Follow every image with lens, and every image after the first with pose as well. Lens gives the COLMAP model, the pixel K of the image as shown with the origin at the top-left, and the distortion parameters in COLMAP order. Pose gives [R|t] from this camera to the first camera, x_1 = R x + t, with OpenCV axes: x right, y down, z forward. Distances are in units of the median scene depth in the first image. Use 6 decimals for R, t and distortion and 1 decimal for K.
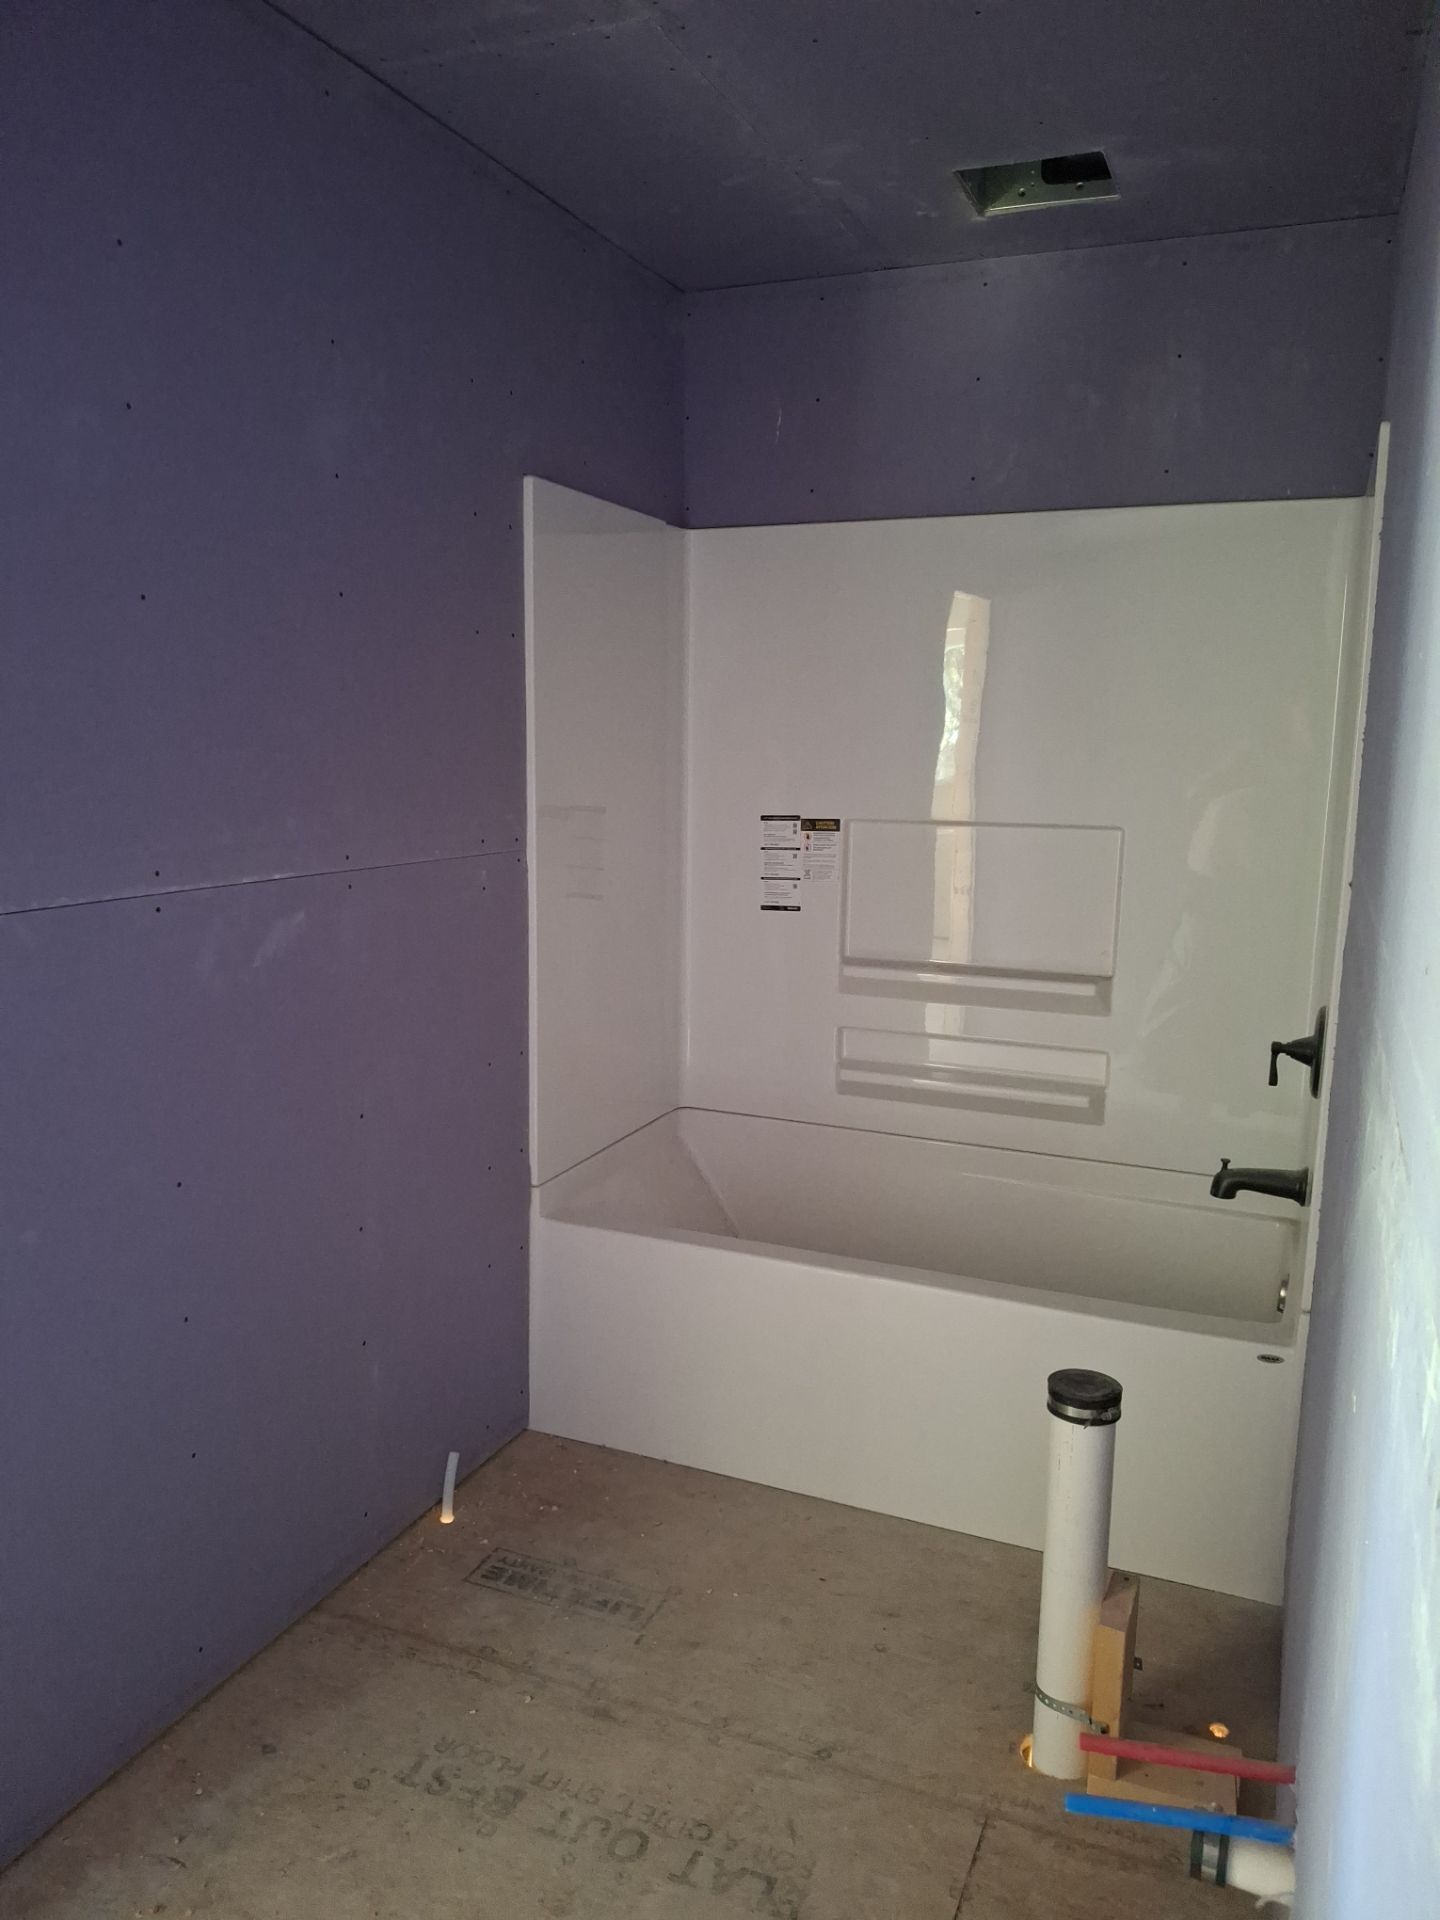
lens RADIAL K [[1440.5, 0, 716.3], [0, 1440.5, 954.1], [0, 0, 1]] dist [0.049395, -0.053598]
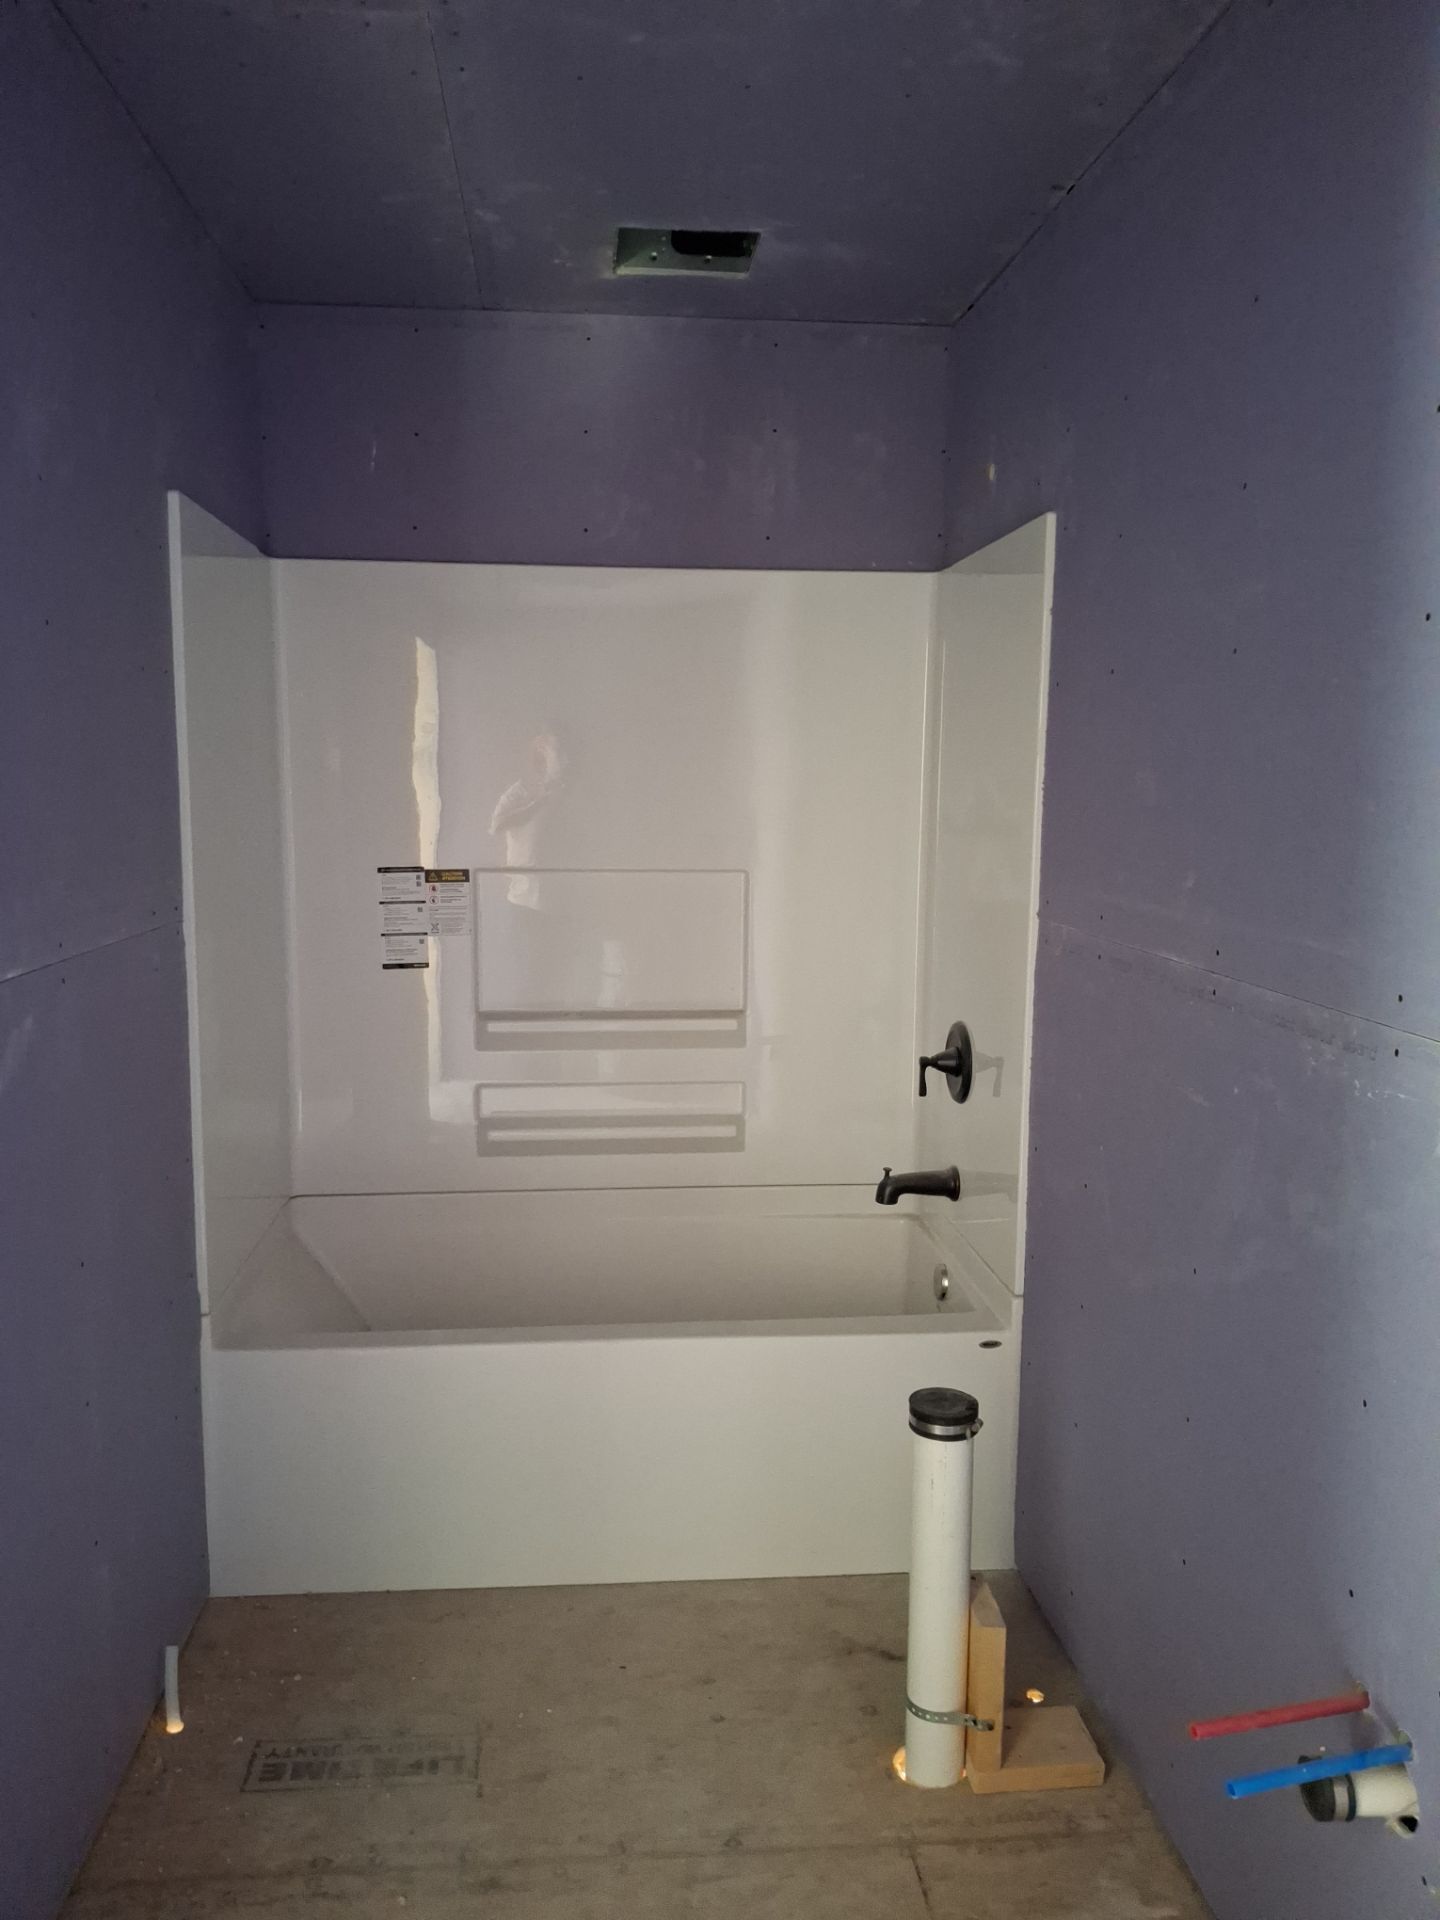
lens RADIAL K [[1440.5, 0, 712.2], [0, 1440.5, 944.3], [0, 0, 1]] dist [0.049395, -0.053598]
pose [[0.886653, -0.063651, 0.458034, -0.269035], [0.077129, 0.996963, -0.010762, -0.026605], [-0.455958, 0.044870, 0.888870, 0.096717]]
